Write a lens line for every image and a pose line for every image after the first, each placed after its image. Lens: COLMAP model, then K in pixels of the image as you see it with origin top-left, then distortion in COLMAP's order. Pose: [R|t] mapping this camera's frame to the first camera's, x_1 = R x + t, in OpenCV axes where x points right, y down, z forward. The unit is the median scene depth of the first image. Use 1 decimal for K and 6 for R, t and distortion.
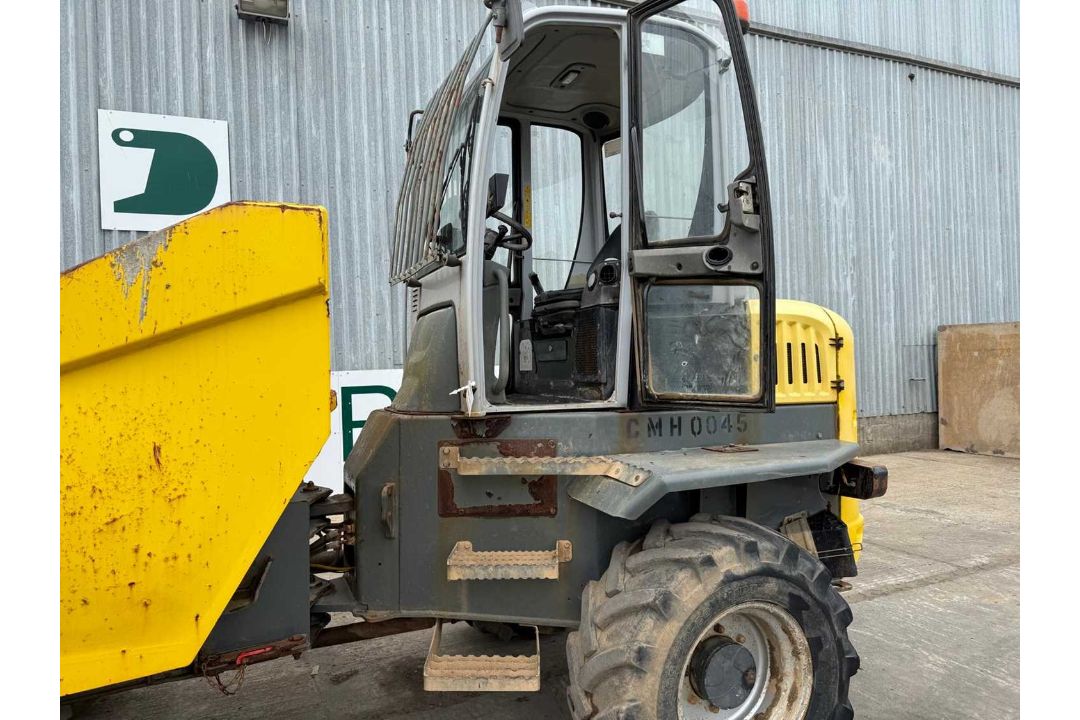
lens RADIAL K [[676.1, 0, 538.3], [0, 676.1, 364.0], [0, 0, 1]] dist [0.046334, -0.058066]
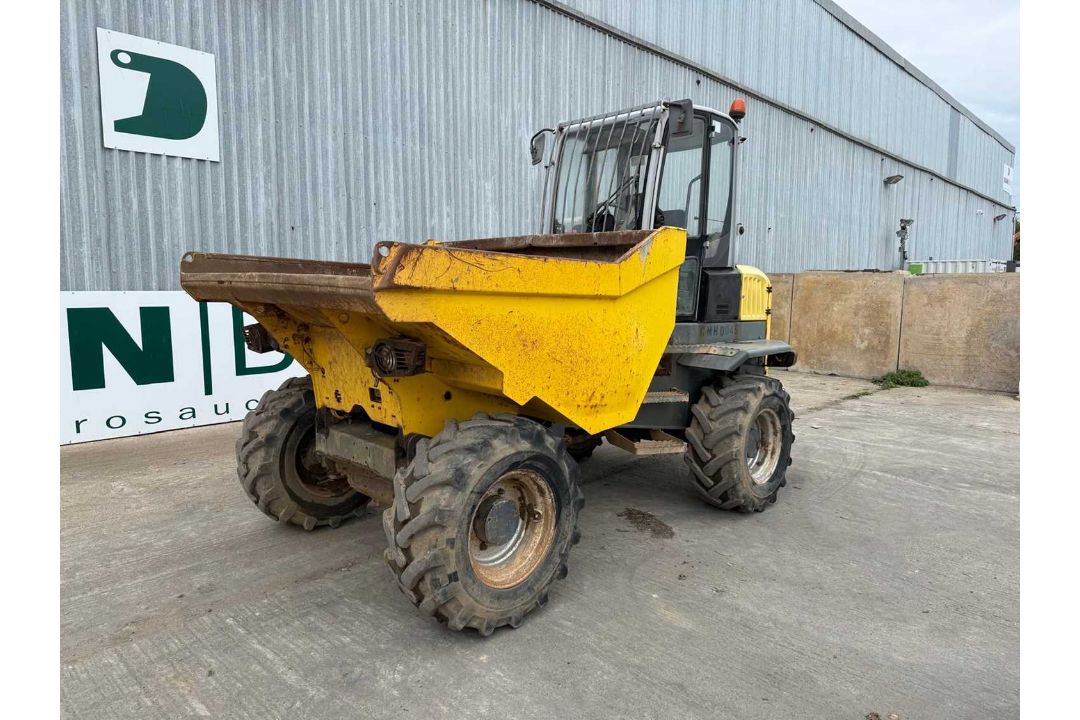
lens RADIAL K [[676.1, 0, 540.7], [0, 676.1, 358.9], [0, 0, 1]] dist [0.046334, -0.058066]
pose [[0.920660, -0.002134, 0.390360, -0.421681], [-0.037471, 0.994884, 0.093813, 0.003013], [-0.388563, -0.100997, 0.915870, -0.248925]]
